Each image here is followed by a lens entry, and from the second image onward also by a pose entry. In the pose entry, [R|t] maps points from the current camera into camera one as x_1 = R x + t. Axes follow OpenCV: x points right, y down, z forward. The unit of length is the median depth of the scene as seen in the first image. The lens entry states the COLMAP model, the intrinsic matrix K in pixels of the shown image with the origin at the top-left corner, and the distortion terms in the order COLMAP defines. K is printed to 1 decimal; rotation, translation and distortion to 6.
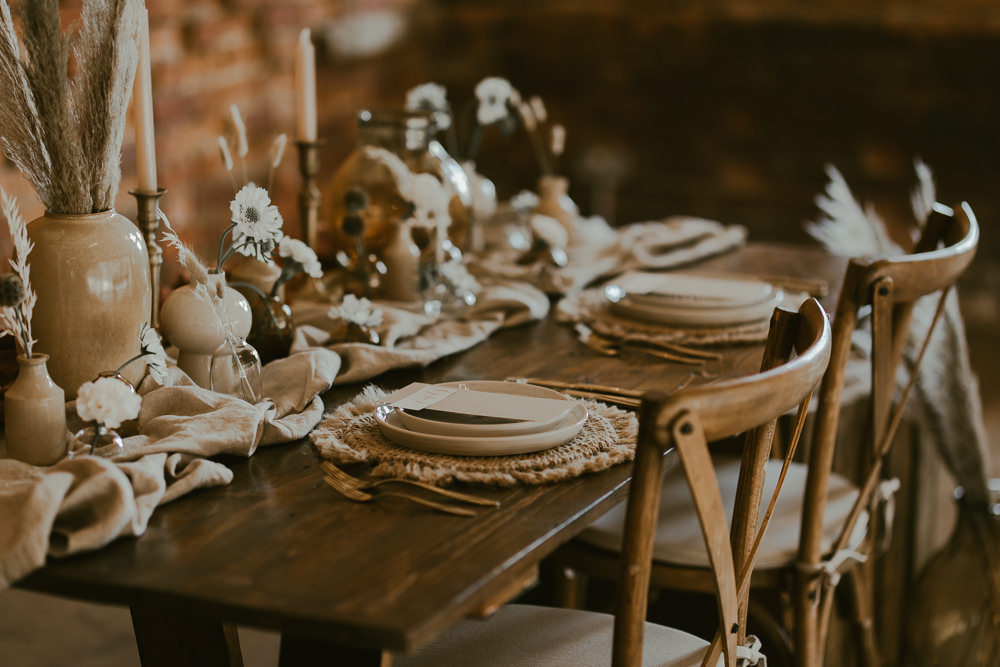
lens RADIAL K [[2419.7, 0, 500.0], [0, 2419.7, 333.5], [0, 0, 1]] dist [-0.018038, 0.175121]
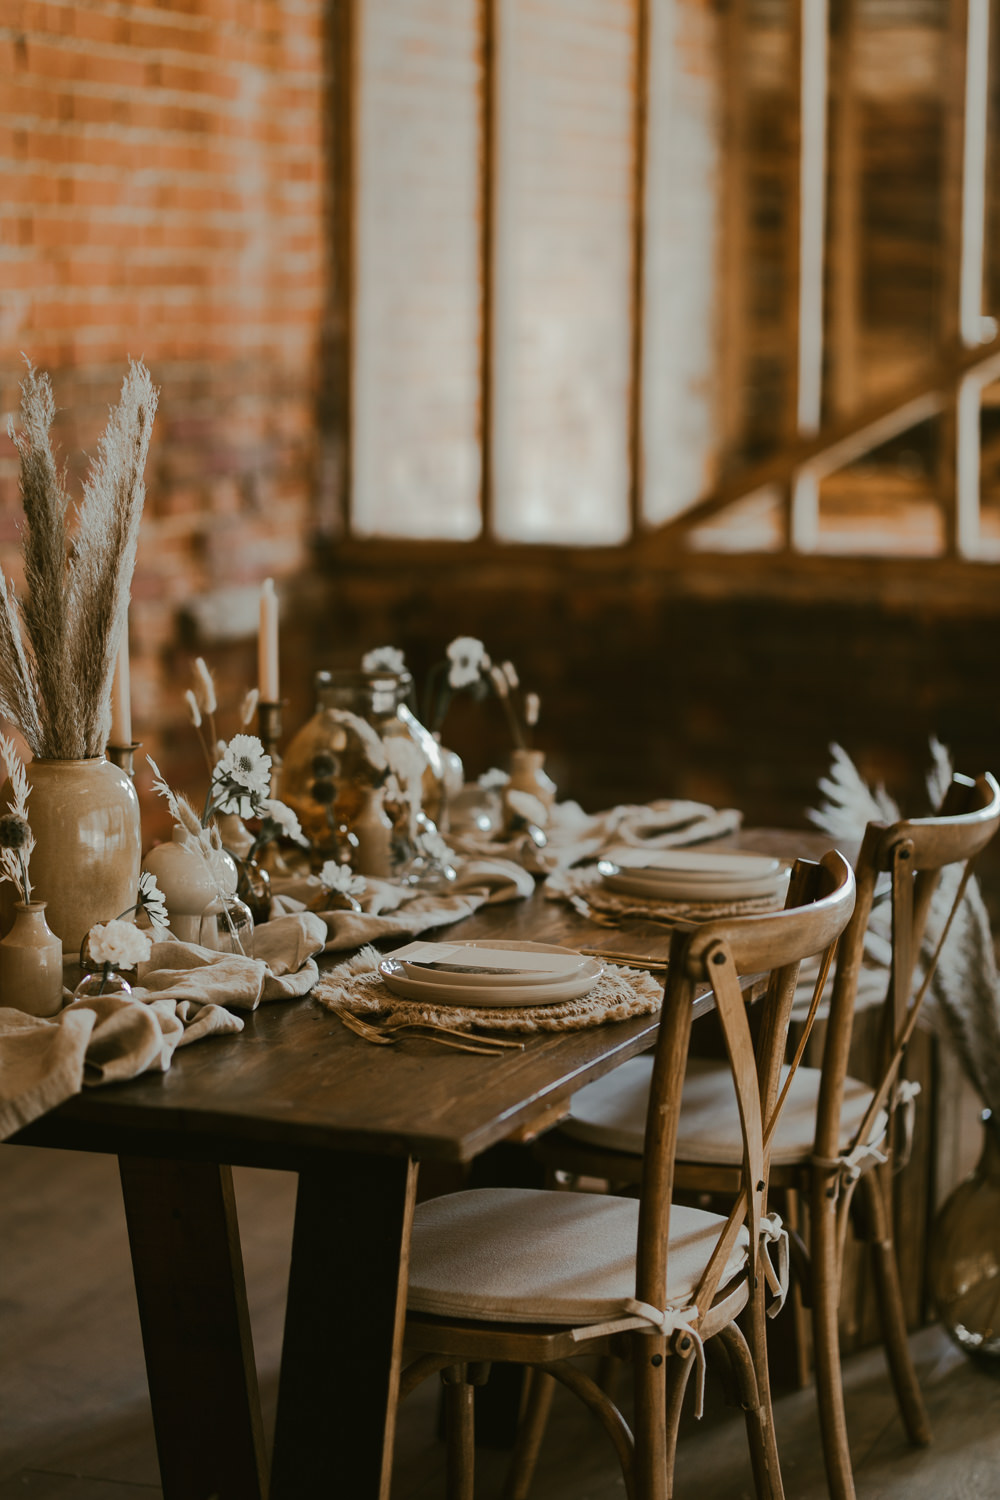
lens RADIAL K [[3466.9, 0, 500.0], [0, 3466.9, 750.0], [0, 0, 1]] dist [-0.019373, 0.153958]
pose [[0.998614, 0.001548, 0.052609, -0.076361], [0.003356, 0.995660, -0.093000, 0.074242], [-0.052525, 0.093048, 0.994275, -0.367803]]
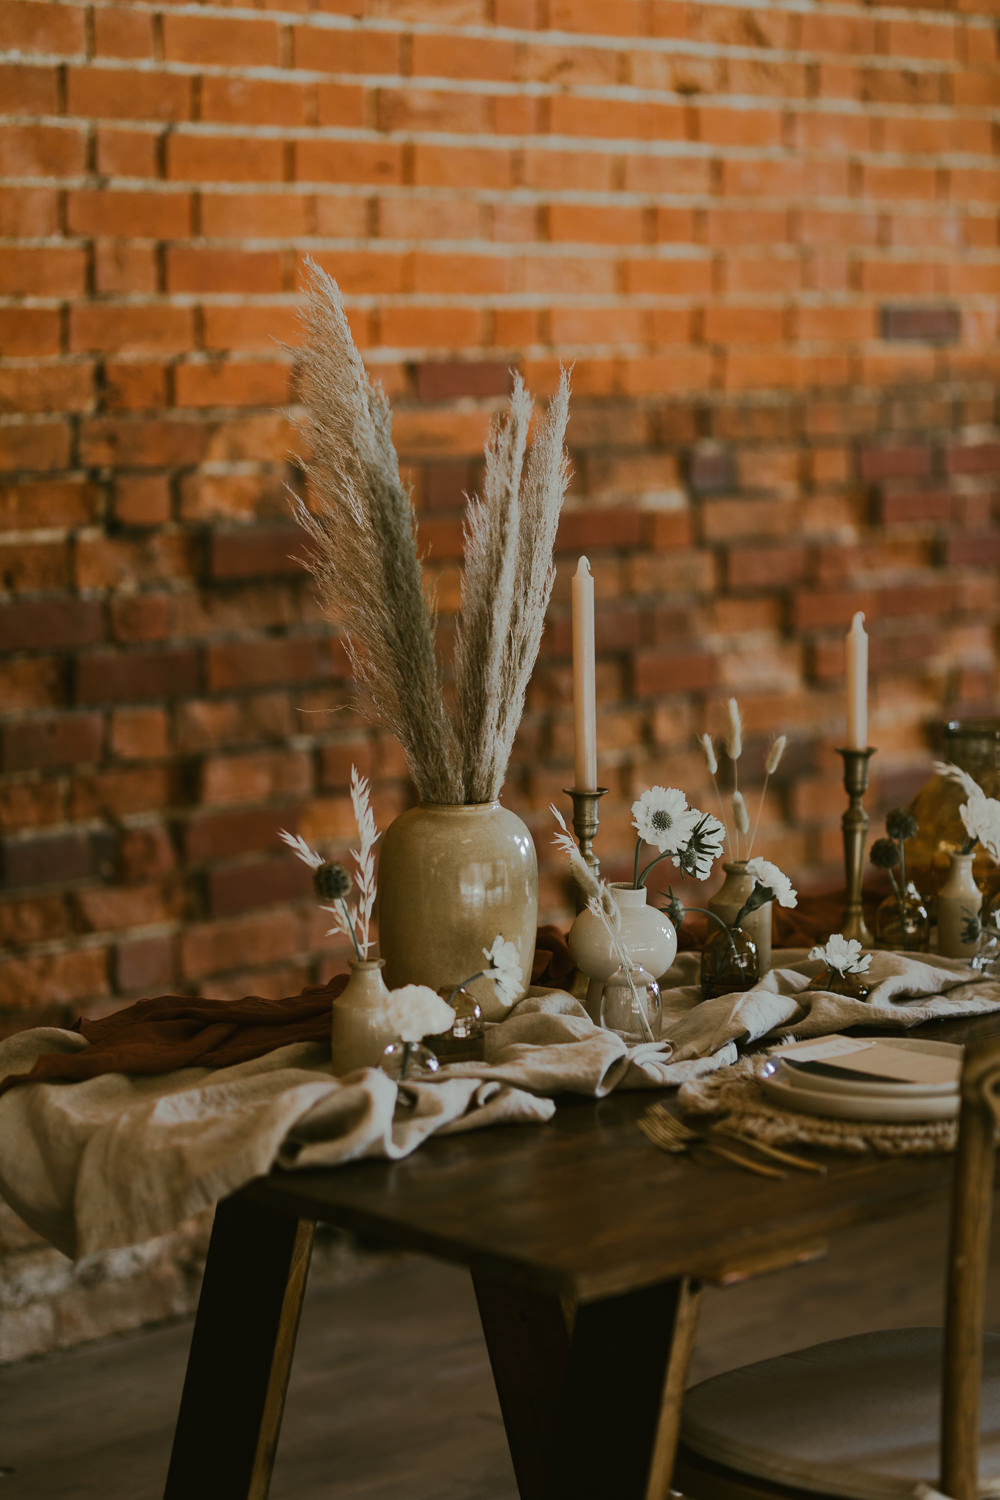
lens RADIAL K [[3466.9, 0, 500.0], [0, 3466.9, 750.0], [0, 0, 1]] dist [-0.019373, 0.153958]
pose [[0.924482, 0.049003, -0.378063, 0.310070], [-0.084963, 0.993246, -0.079022, 0.027936], [0.371637, 0.105176, 0.922401, -0.143730]]
